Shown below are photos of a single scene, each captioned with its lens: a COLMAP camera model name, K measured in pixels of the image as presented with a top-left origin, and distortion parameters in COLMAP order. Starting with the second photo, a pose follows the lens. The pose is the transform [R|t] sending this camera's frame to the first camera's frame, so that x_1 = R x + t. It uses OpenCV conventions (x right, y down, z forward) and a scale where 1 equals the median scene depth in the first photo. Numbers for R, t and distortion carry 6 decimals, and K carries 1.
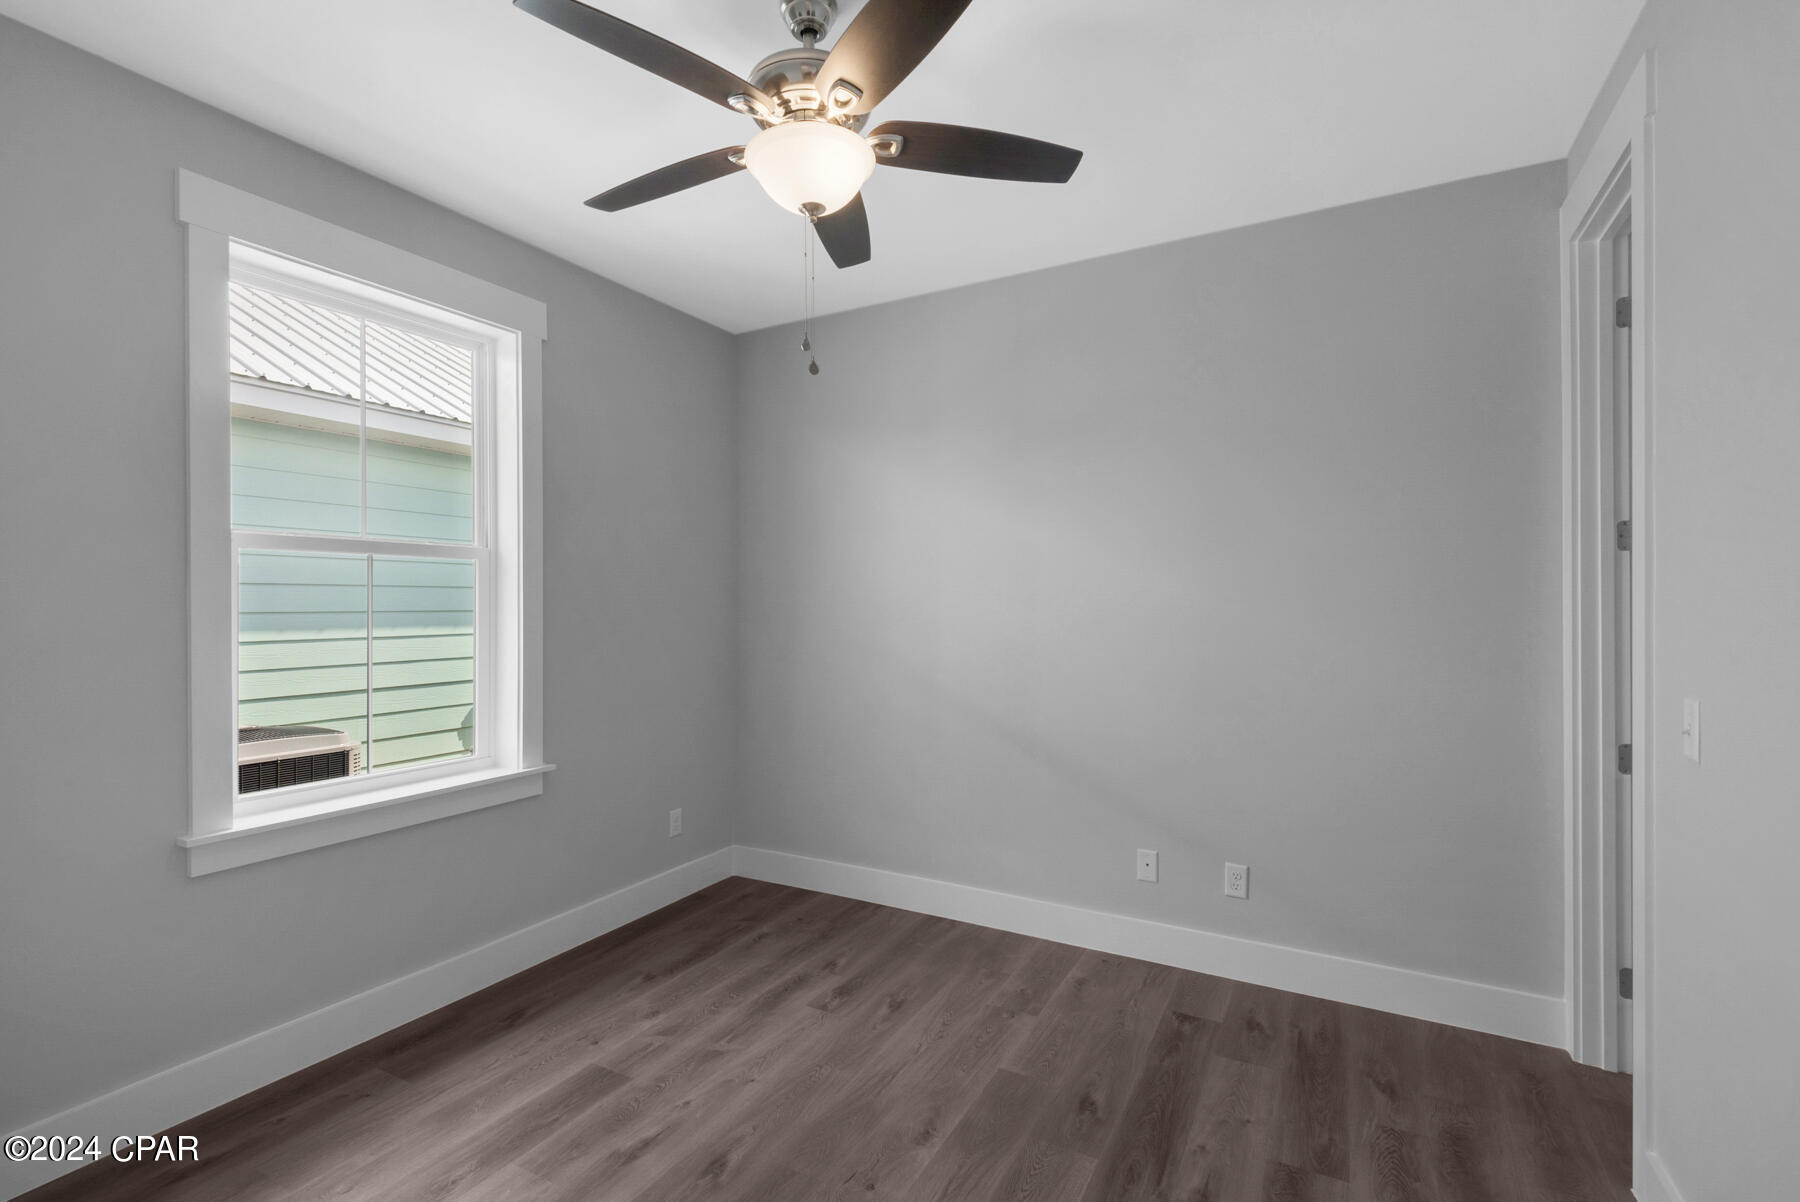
lens RADIAL K [[797.5, 0, 899.5], [0, 797.5, 603.4], [0, 0, 1]] dist [0.019481, -0.000298]
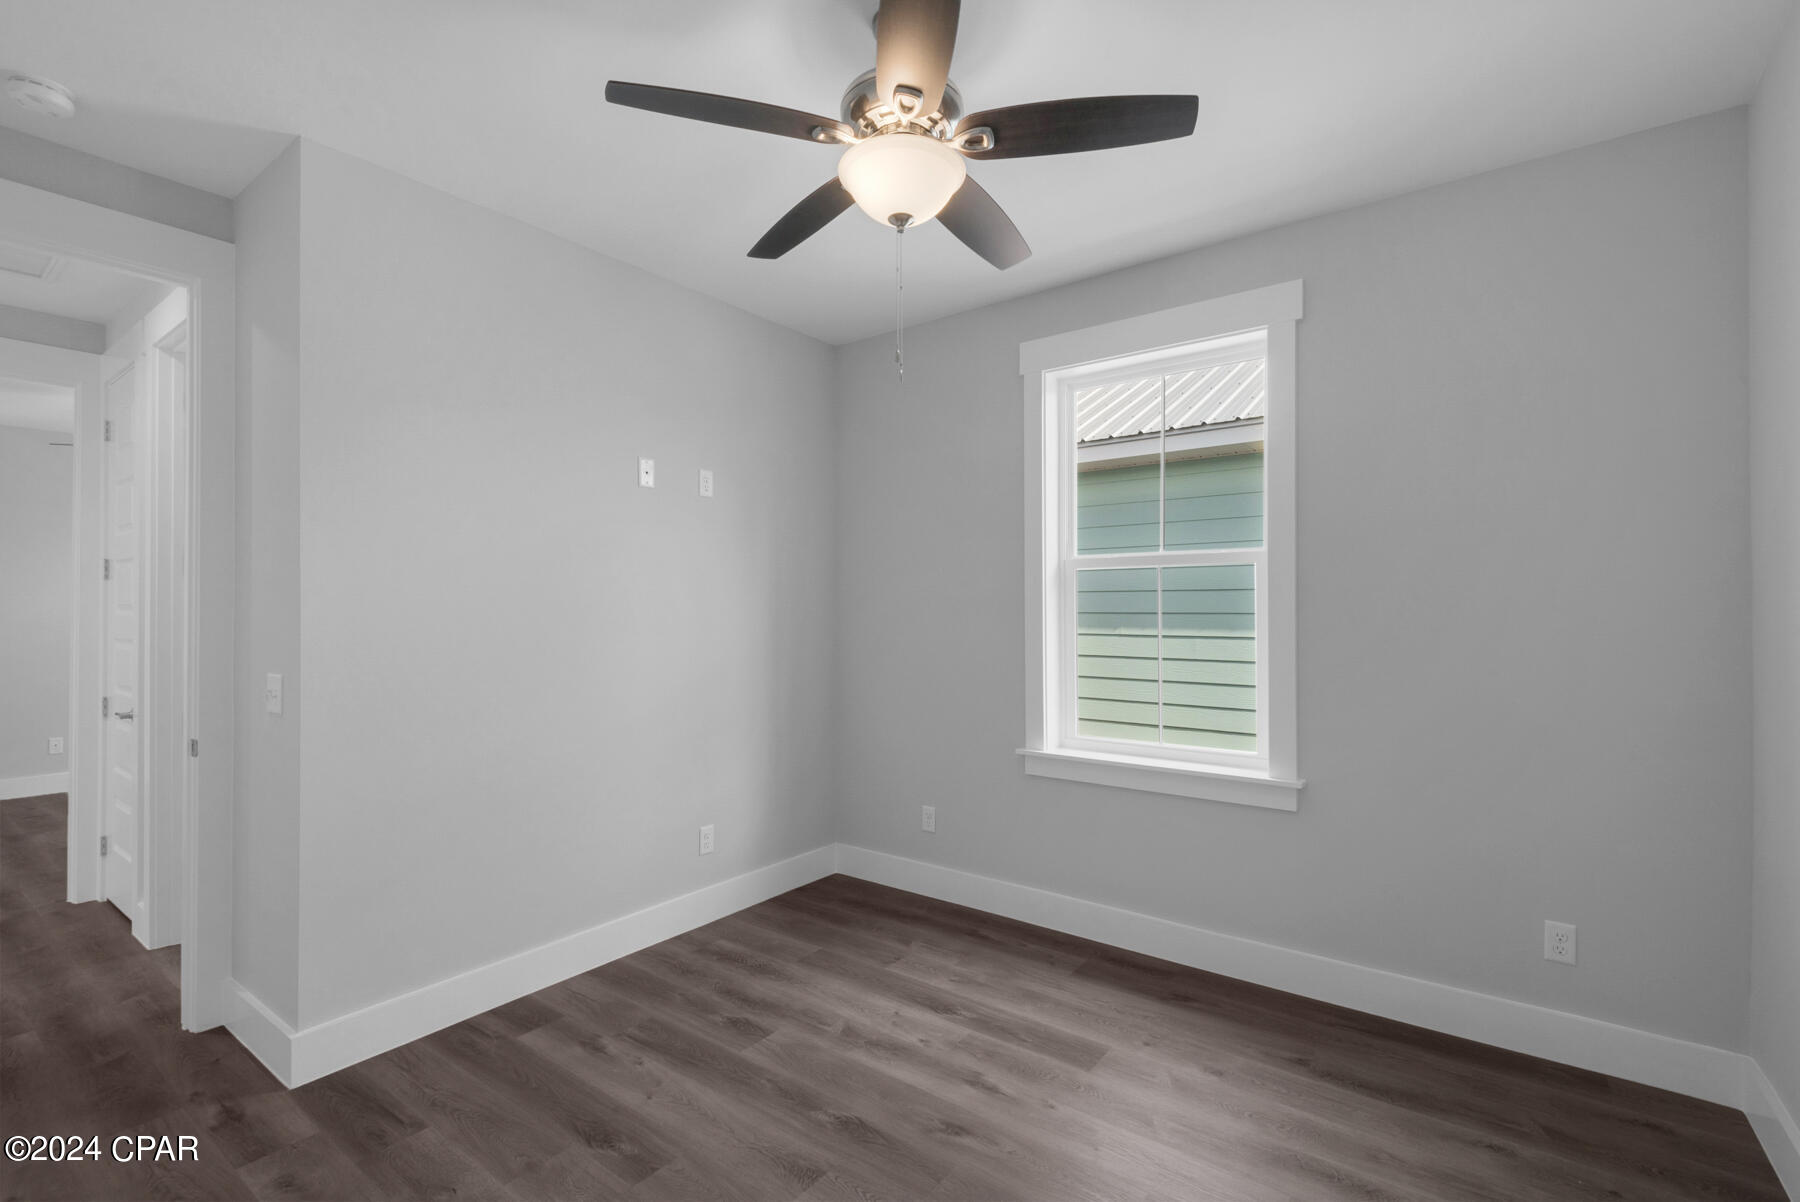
lens RADIAL K [[797.5, 0, 899.5], [0, 797.5, 603.4], [0, 0, 1]] dist [0.019481, -0.000298]
pose [[-0.113052, -0.006003, -0.993571, 0.615336], [-0.000755, 0.999982, -0.005956, 0.004338], [0.993589, 0.000077, -0.113055, 0.761347]]
